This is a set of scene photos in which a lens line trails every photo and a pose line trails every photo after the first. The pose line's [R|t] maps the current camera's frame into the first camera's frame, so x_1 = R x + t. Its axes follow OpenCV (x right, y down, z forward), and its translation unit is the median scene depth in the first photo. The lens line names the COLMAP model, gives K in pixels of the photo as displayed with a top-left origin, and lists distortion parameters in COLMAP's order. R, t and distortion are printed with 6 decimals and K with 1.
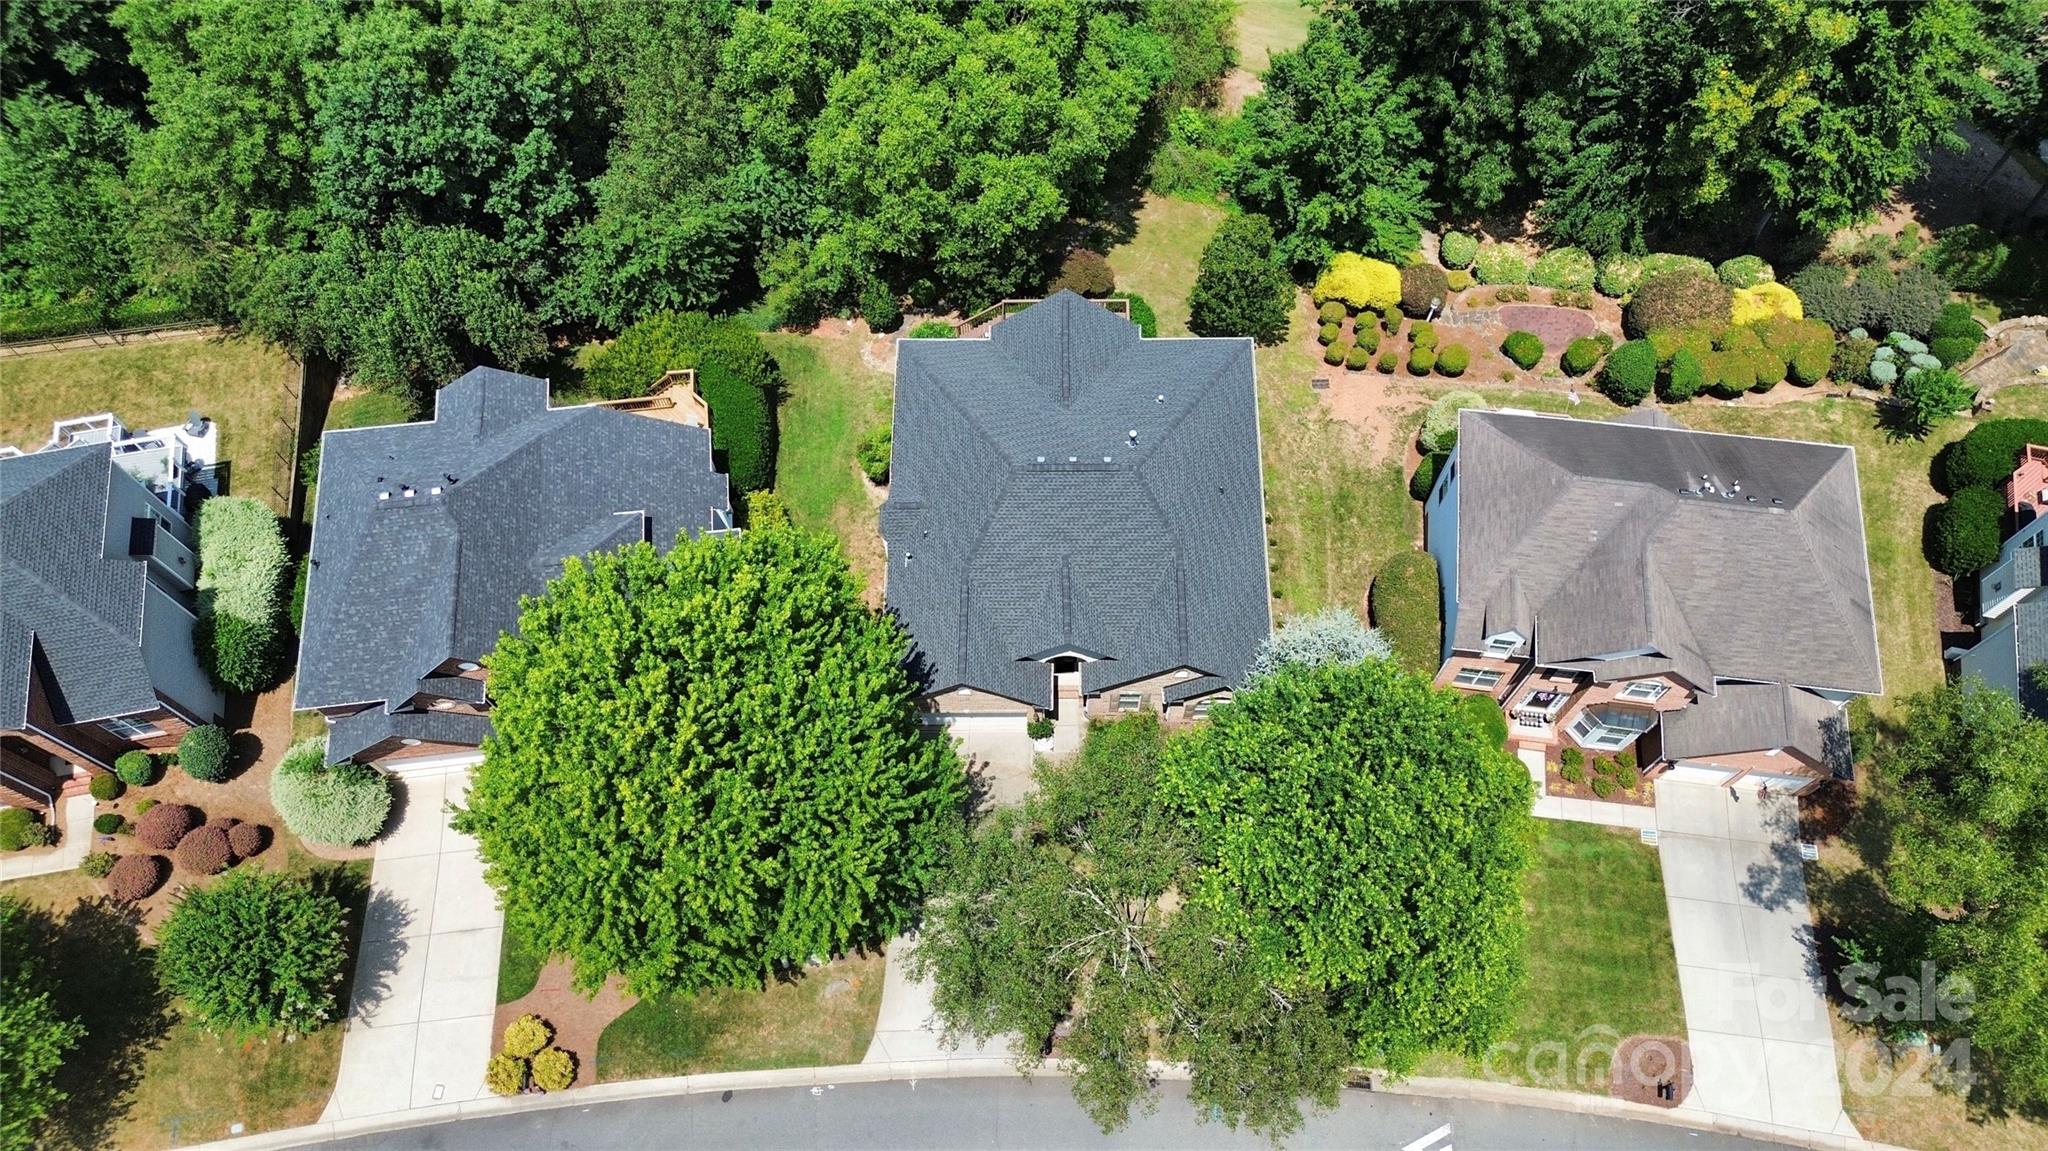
lens RADIAL K [[1464.8, 0, 1024.5], [0, 1464.8, 576.0], [0, 0, 1]] dist [0.000700, 0.000216]
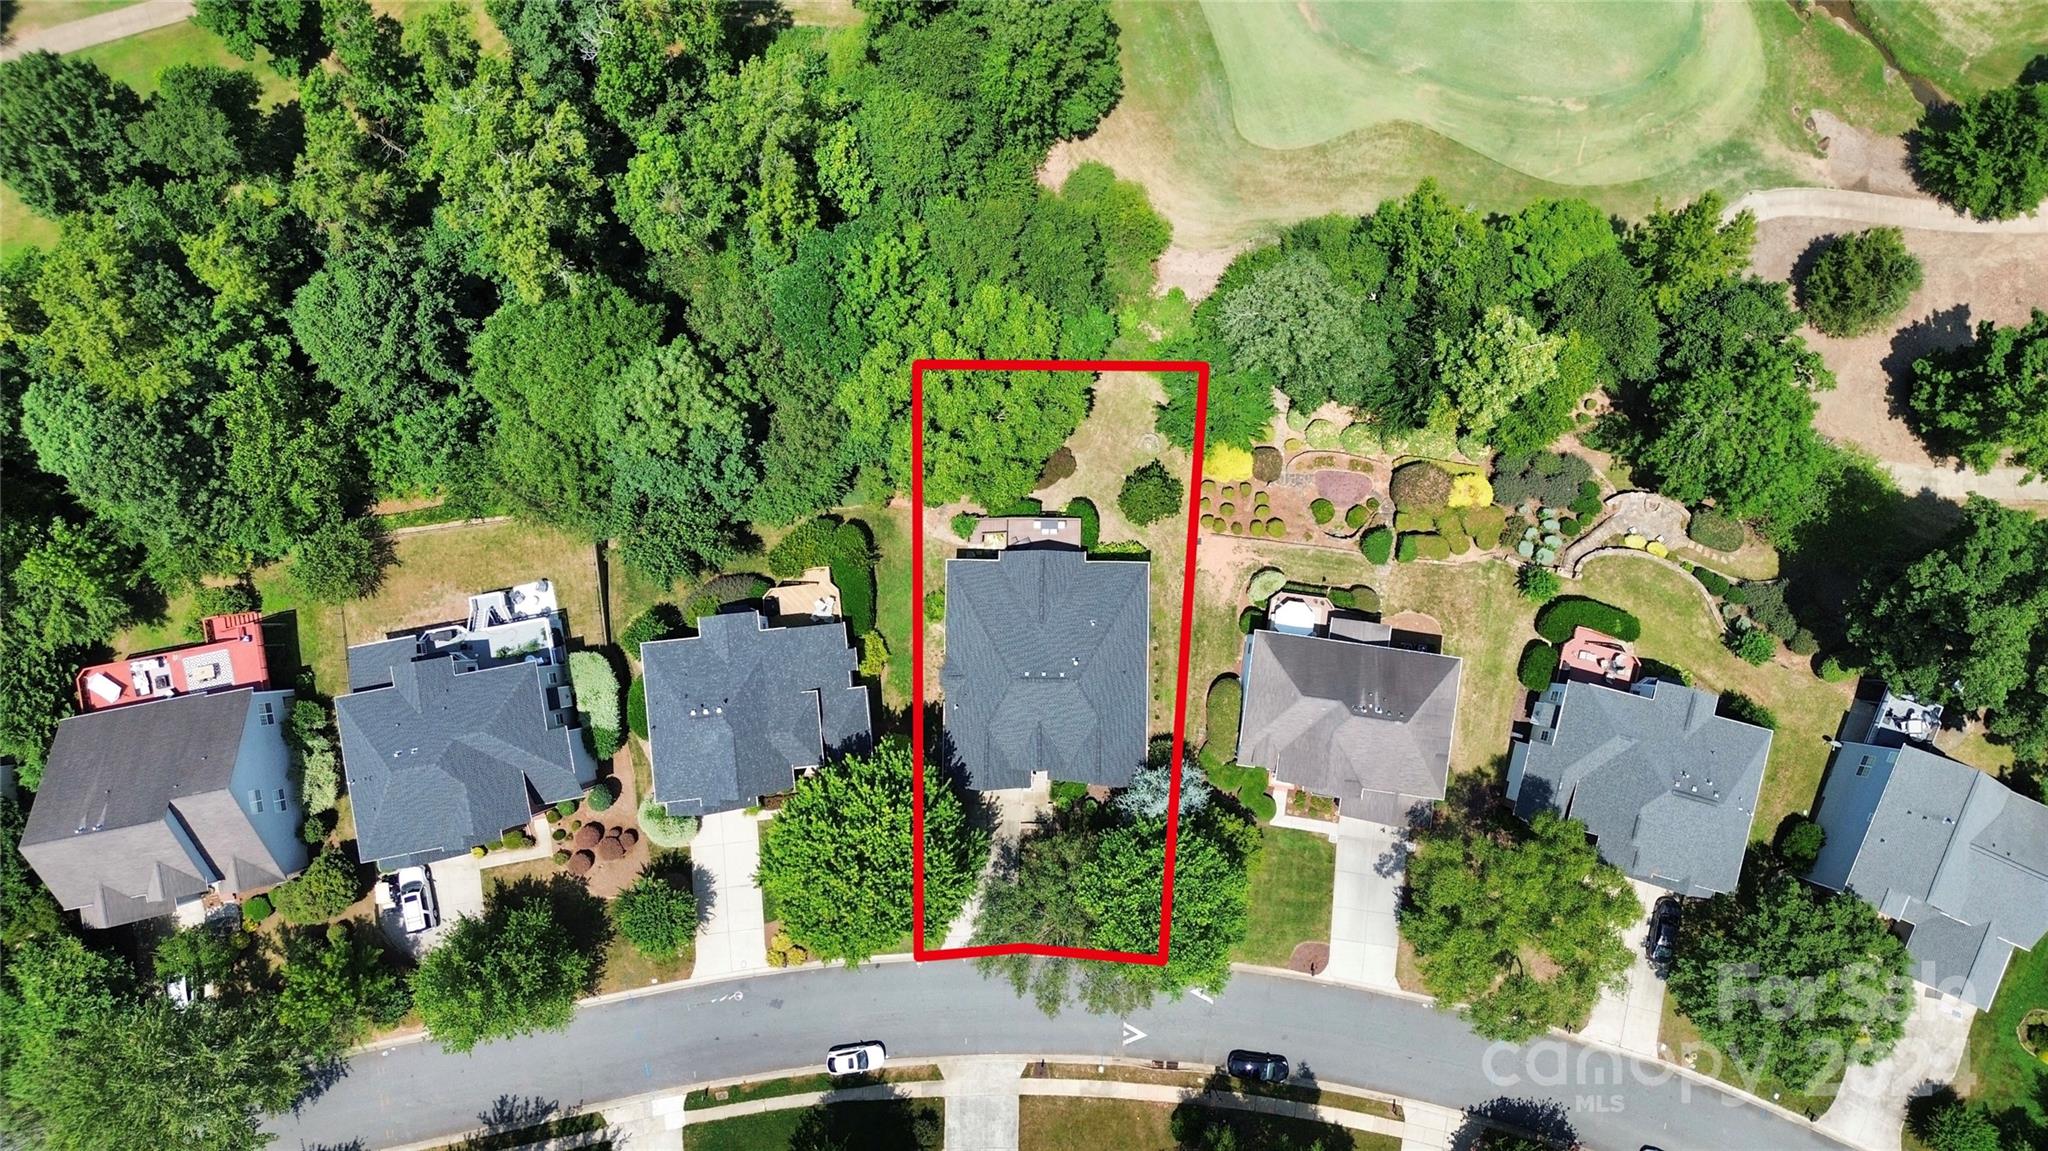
lens RADIAL K [[1464.8, 0, 1022.9], [0, 1464.8, 575.0], [0, 0, 1]] dist [0.000700, 0.000216]
pose [[0.999977, 0.006546, 0.001559, 0.002429], [-0.006638, 0.921562, 0.388175, -0.926355], [0.001105, -0.388176, 0.921584, -0.694918]]
